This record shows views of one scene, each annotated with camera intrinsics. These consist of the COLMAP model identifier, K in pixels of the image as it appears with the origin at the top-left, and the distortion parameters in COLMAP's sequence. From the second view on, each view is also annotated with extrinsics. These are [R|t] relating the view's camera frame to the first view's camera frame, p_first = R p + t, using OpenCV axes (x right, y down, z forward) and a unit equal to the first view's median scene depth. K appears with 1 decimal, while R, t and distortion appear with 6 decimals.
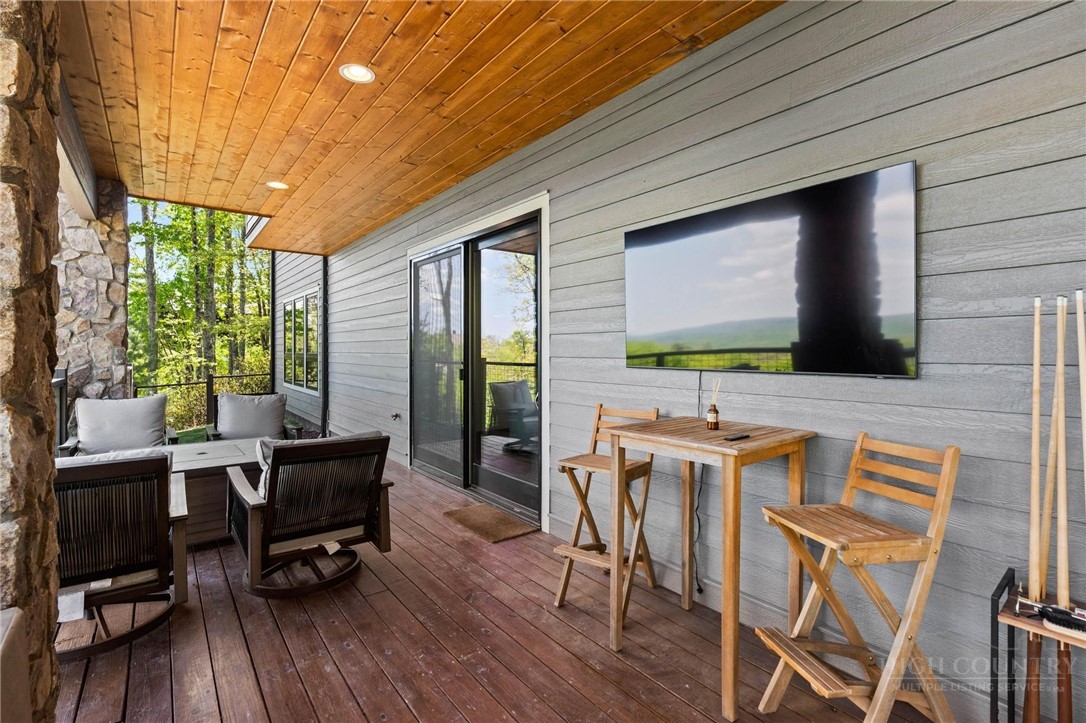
lens RADIAL K [[493.5, 0, 546.0], [0, 493.5, 348.0], [0, 0, 1]] dist [-0.003966, -0.000447]
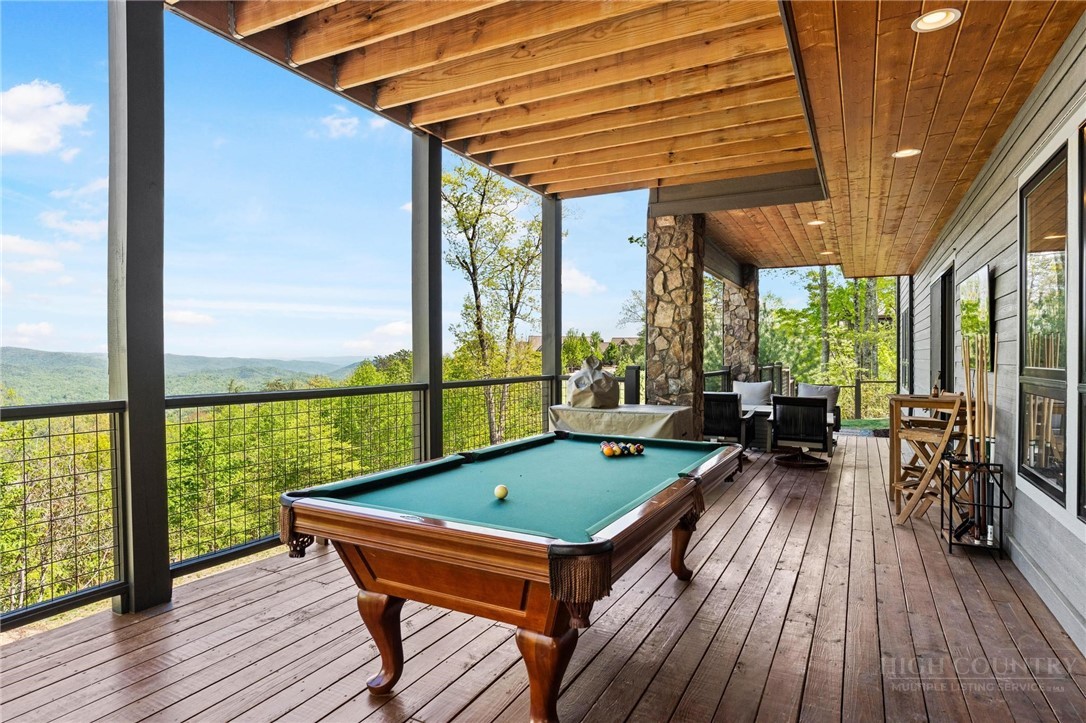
lens RADIAL K [[610.7, 0, 543.0], [0, 610.7, 361.5], [0, 0, 1]] dist [-0.000645, -0.000069]
pose [[0.421134, 0.009470, -0.906949, 0.895255], [0.002454, 0.999930, 0.011580, -0.005730], [0.906995, -0.007102, 0.421081, -0.689070]]
